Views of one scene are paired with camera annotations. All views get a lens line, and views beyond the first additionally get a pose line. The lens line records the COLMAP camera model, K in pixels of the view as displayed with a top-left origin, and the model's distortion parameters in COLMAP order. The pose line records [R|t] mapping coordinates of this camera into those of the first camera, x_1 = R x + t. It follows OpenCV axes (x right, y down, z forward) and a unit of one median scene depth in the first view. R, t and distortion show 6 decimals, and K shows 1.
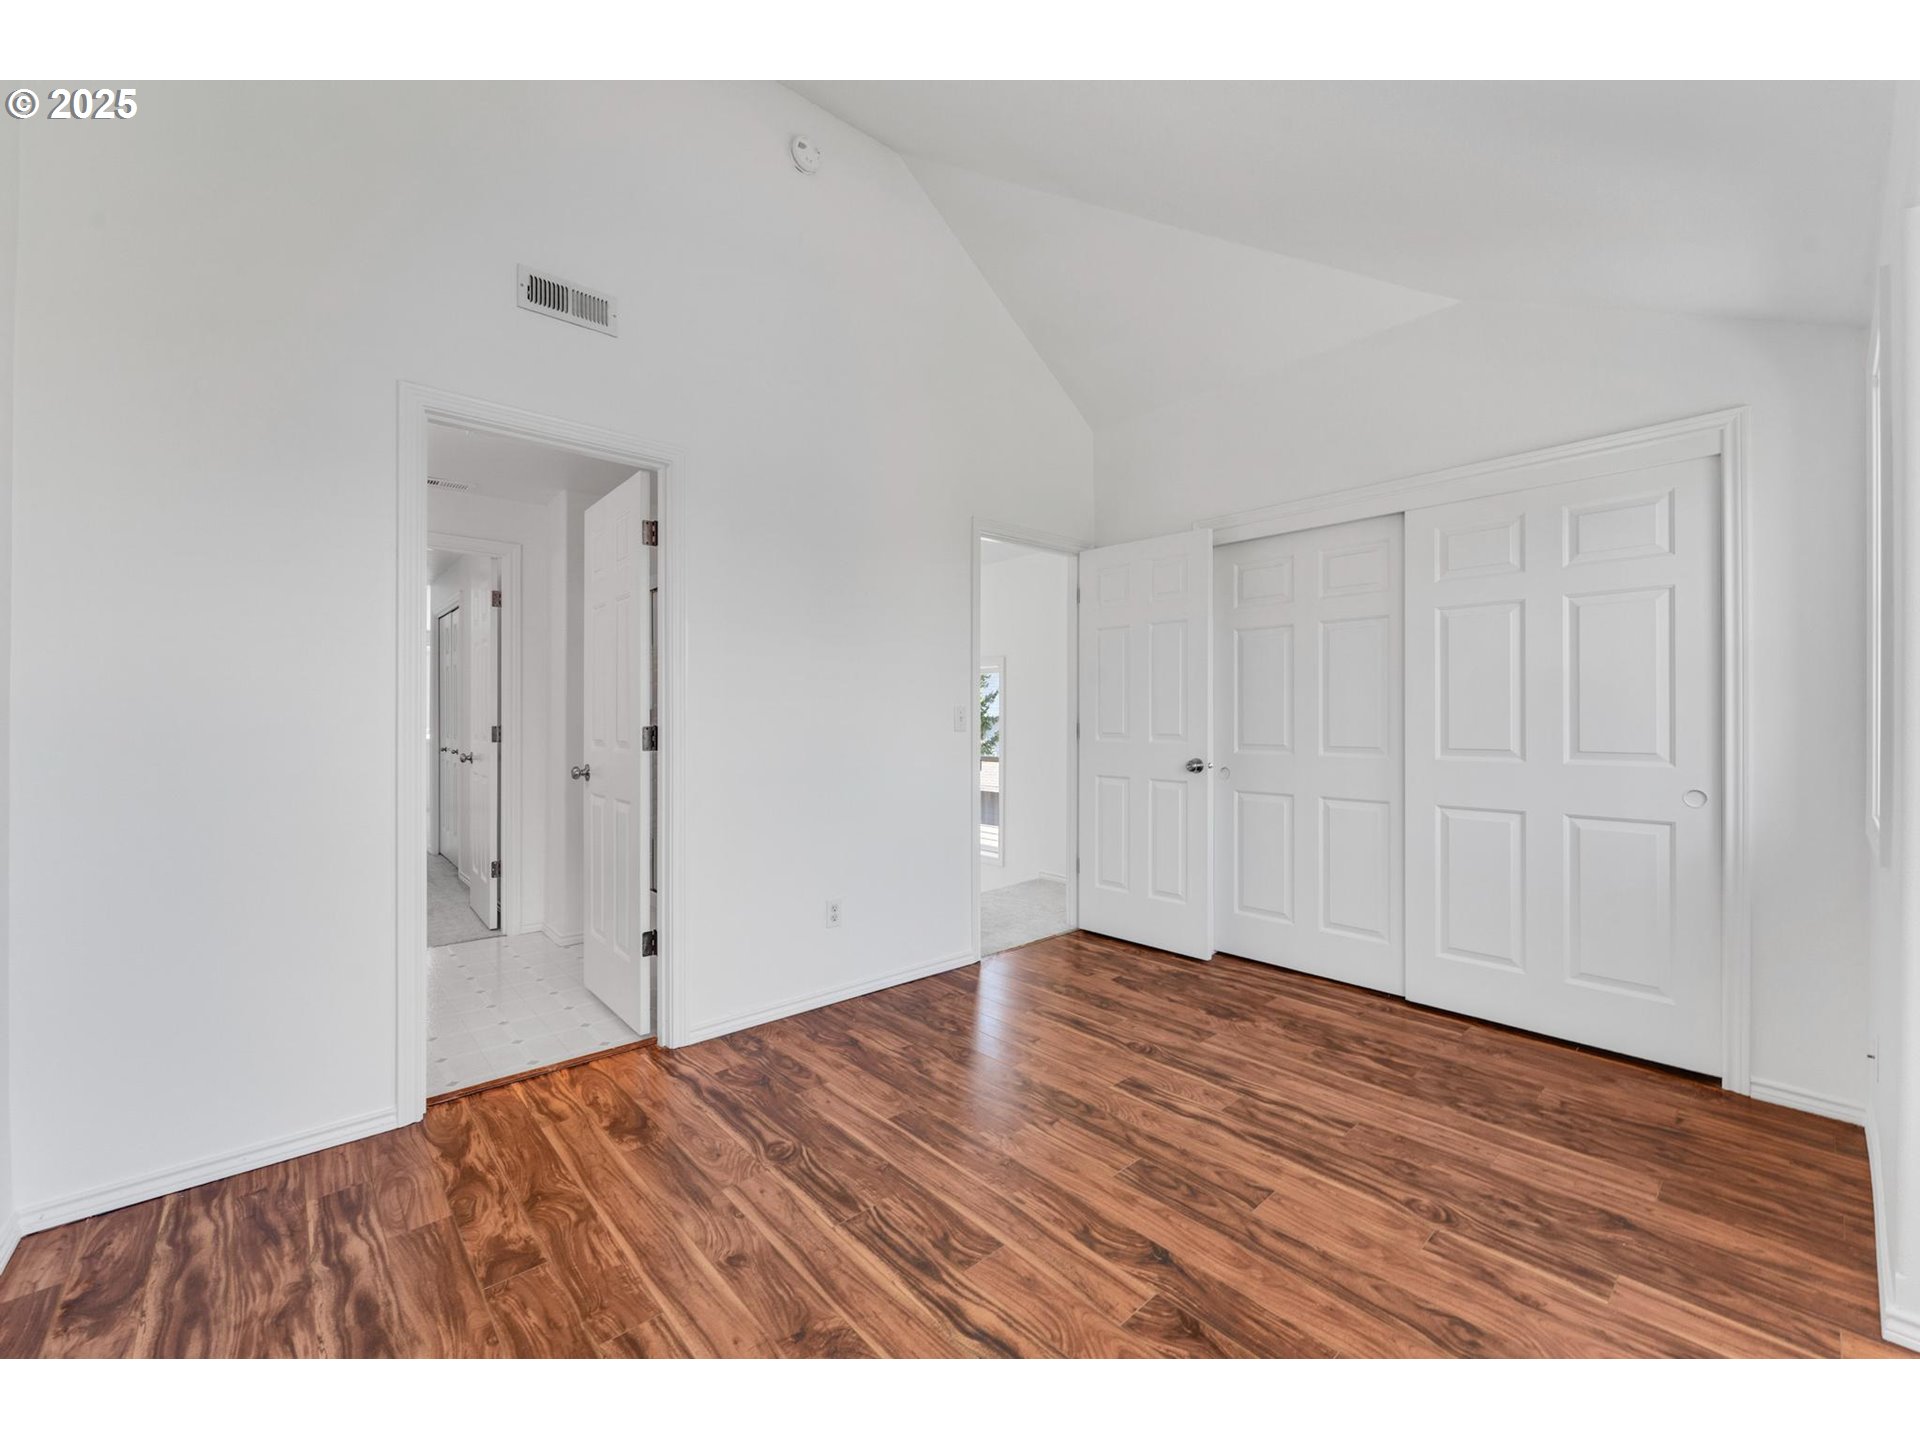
lens RADIAL K [[774.0, 0, 960.0], [0, 774.0, 720.0], [0, 0, 1]] dist [0.020253, -0.000007]
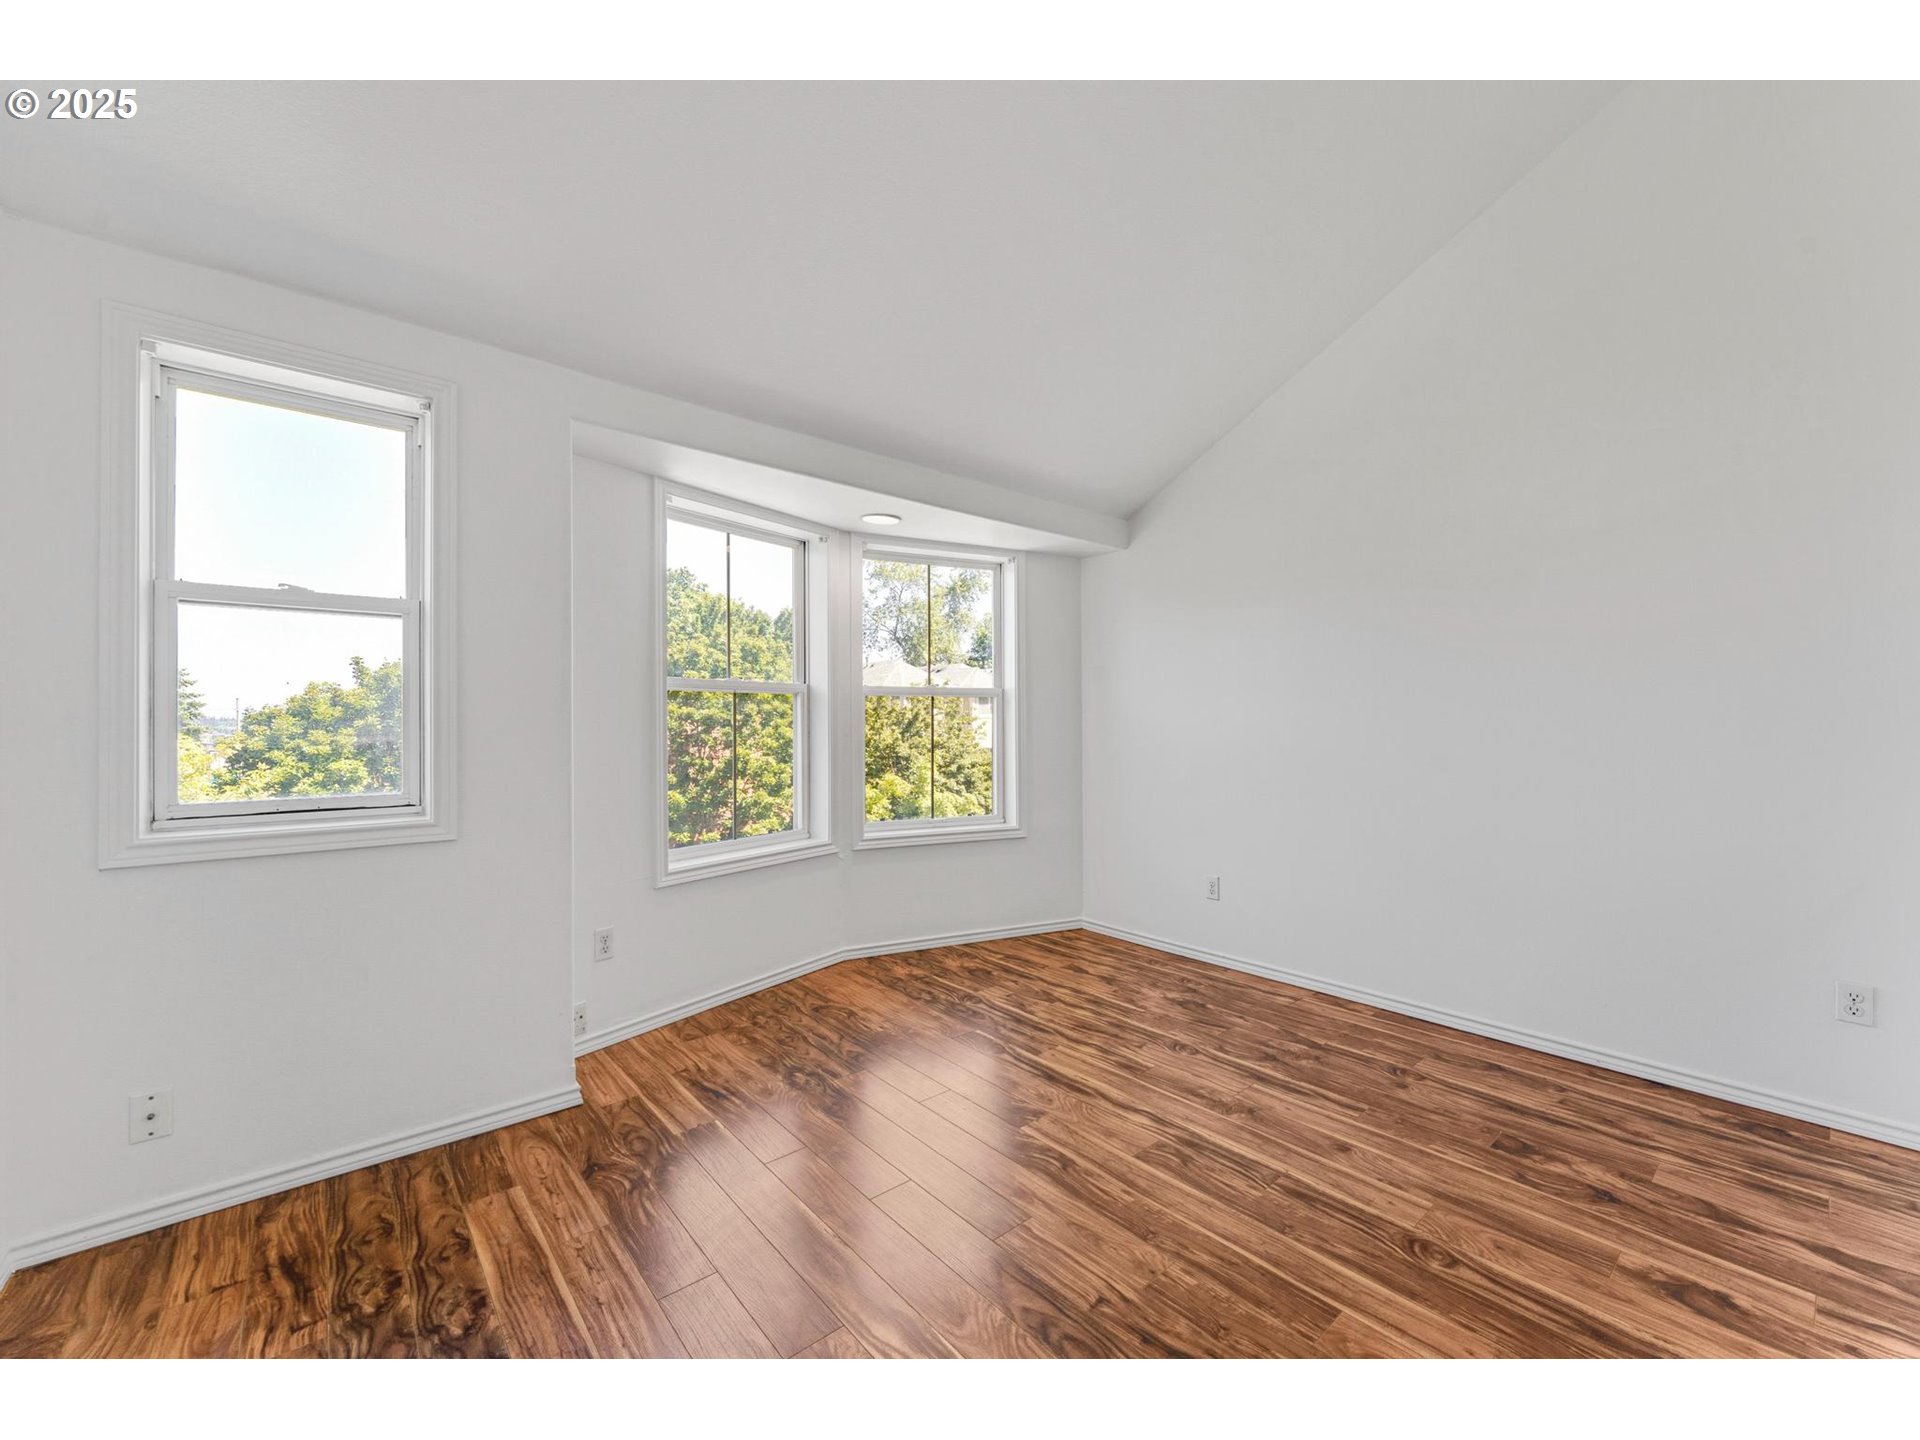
lens RADIAL K [[774.0, 0, 960.0], [0, 774.0, 720.0], [0, 0, 1]] dist [0.020253, -0.000007]
pose [[-0.999506, -0.000061, 0.031430, 0.267240], [-0.000146, 0.999996, -0.002694, -0.006421], [-0.031430, -0.002698, -0.999502, 2.058160]]
